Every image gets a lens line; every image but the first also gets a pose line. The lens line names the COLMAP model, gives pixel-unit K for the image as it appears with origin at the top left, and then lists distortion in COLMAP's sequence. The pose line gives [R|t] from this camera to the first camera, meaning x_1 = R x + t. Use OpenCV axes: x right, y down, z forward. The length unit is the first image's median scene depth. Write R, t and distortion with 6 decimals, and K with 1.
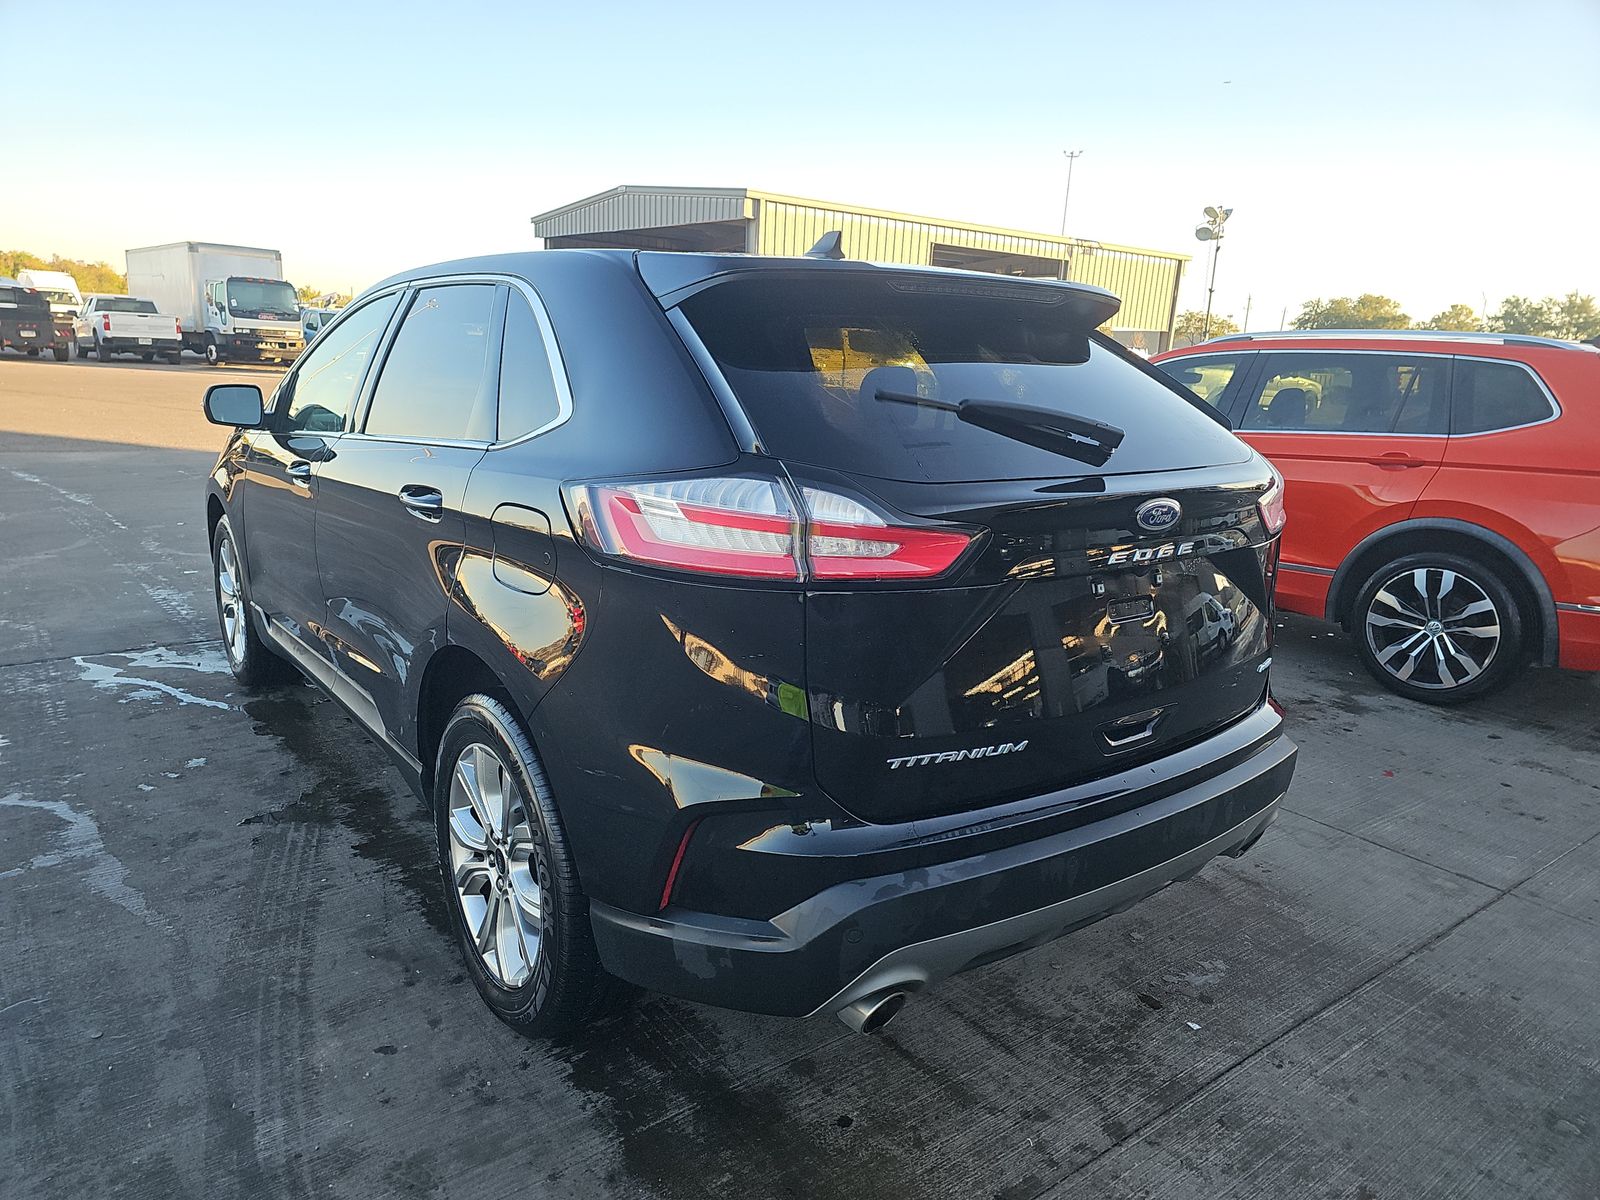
lens RADIAL K [[1063.3, 0, 786.3], [0, 1063.3, 609.0], [0, 0, 1]] dist [0.029156, -0.020255]
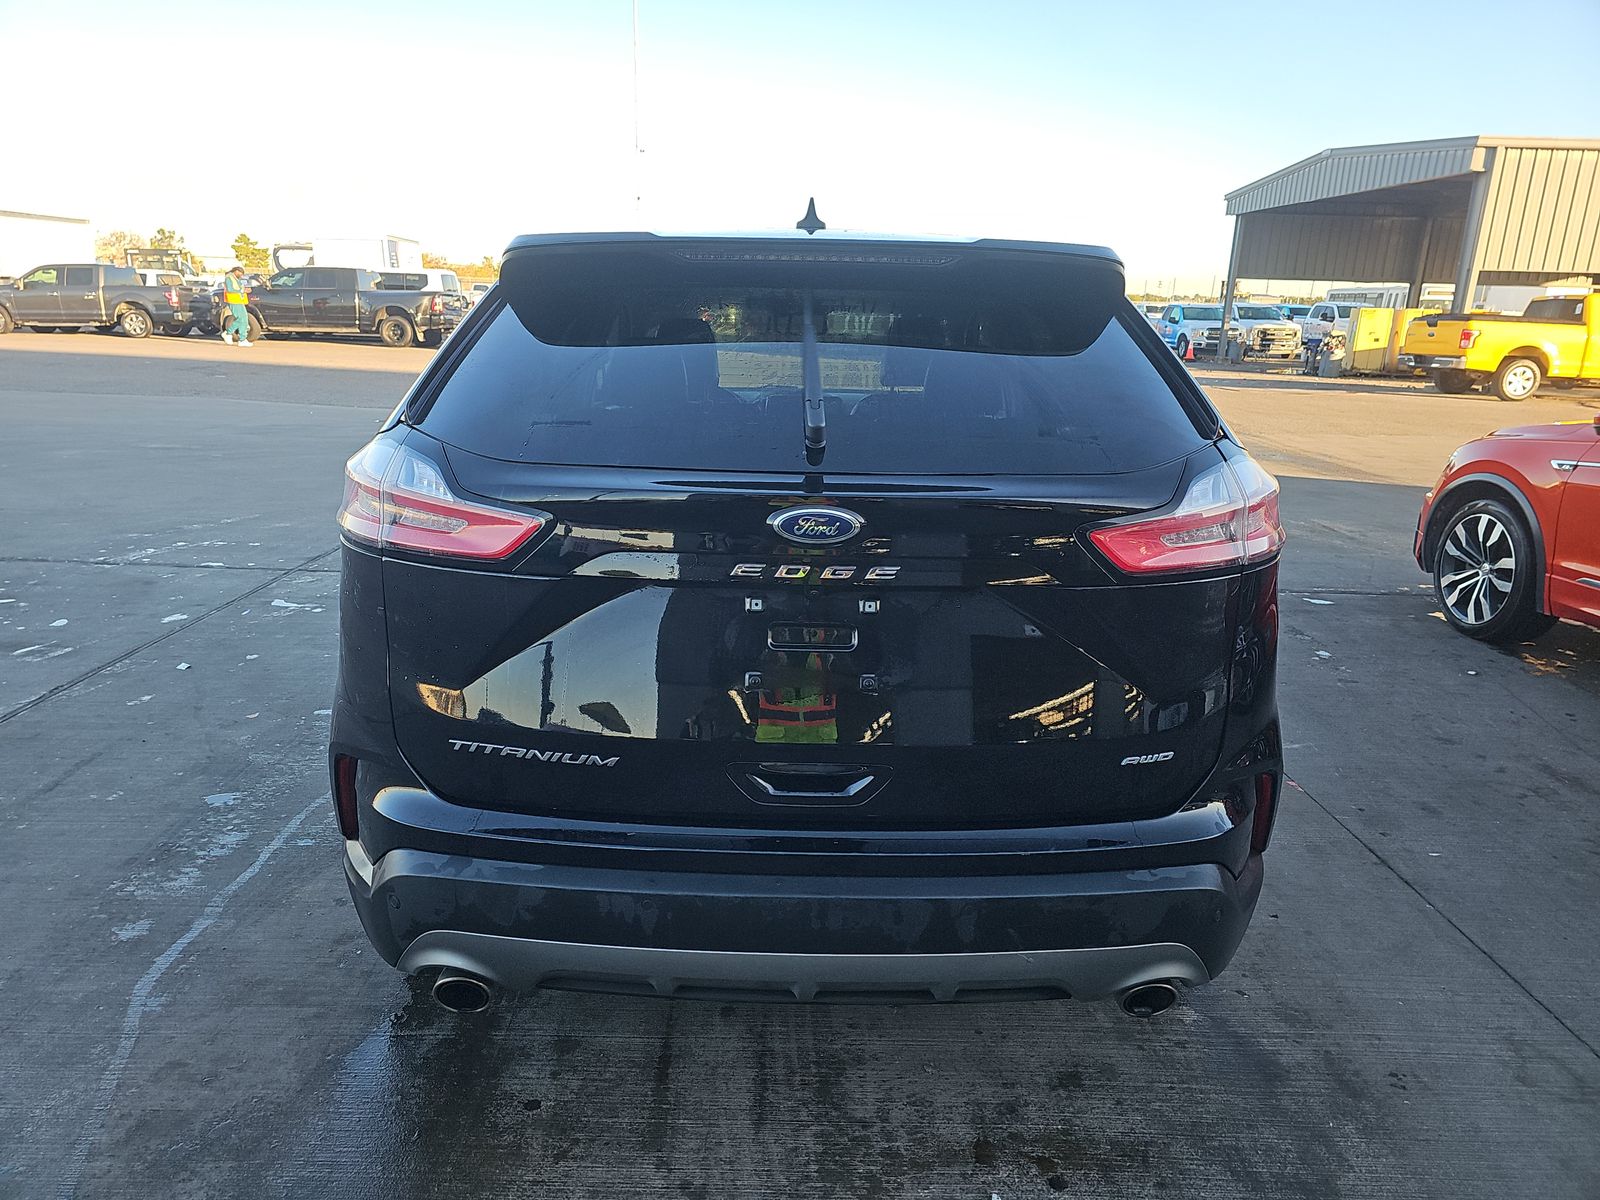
lens RADIAL K [[1063.3, 0, 790.8], [0, 1063.3, 591.4], [0, 0, 1]] dist [0.029156, -0.020255]
pose [[0.799744, 0.131592, -0.585741, 0.593842], [-0.133552, 0.990229, 0.040117, -0.049945], [0.585297, 0.046144, 0.809505, 0.244165]]
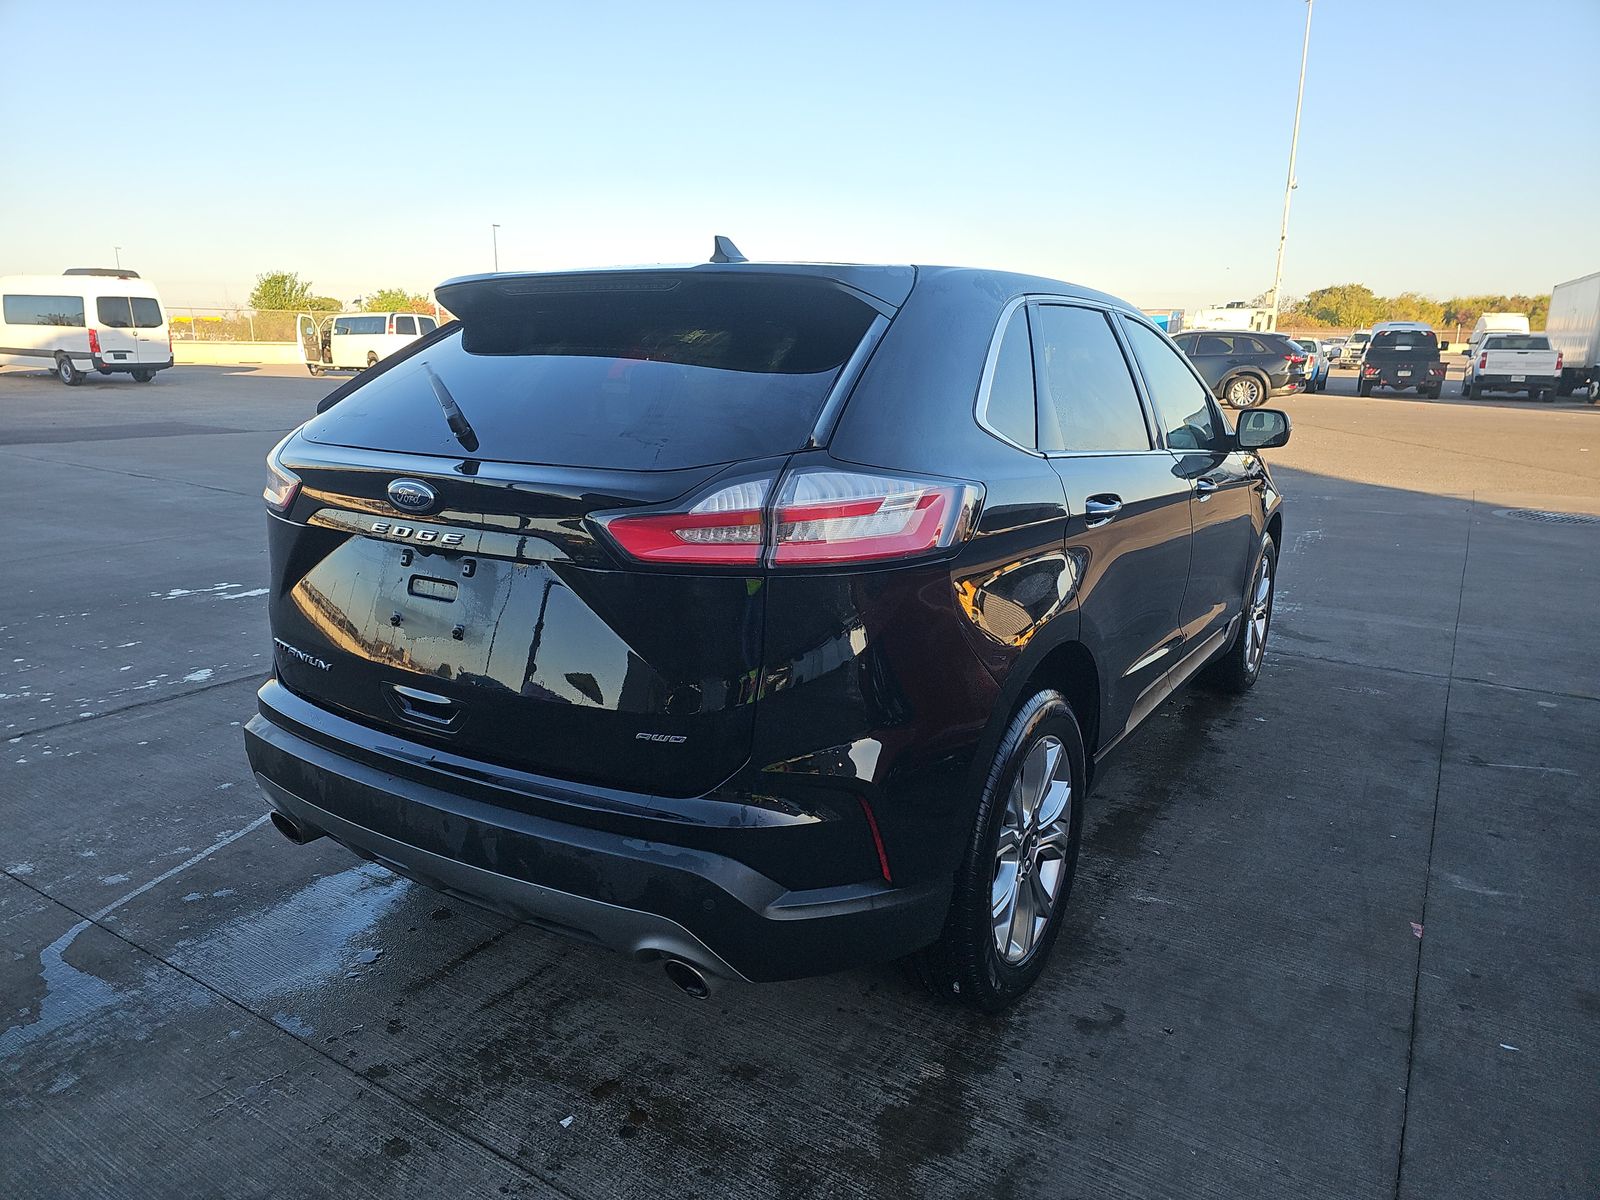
lens RADIAL K [[1063.3, 0, 798.1], [0, 1063.3, 603.2], [0, 0, 1]] dist [0.029156, -0.020255]
pose [[0.348267, 0.177855, -0.920368, 1.050530], [-0.216752, 0.970507, 0.105525, -0.129074], [0.911992, 0.162741, 0.376546, 0.707307]]
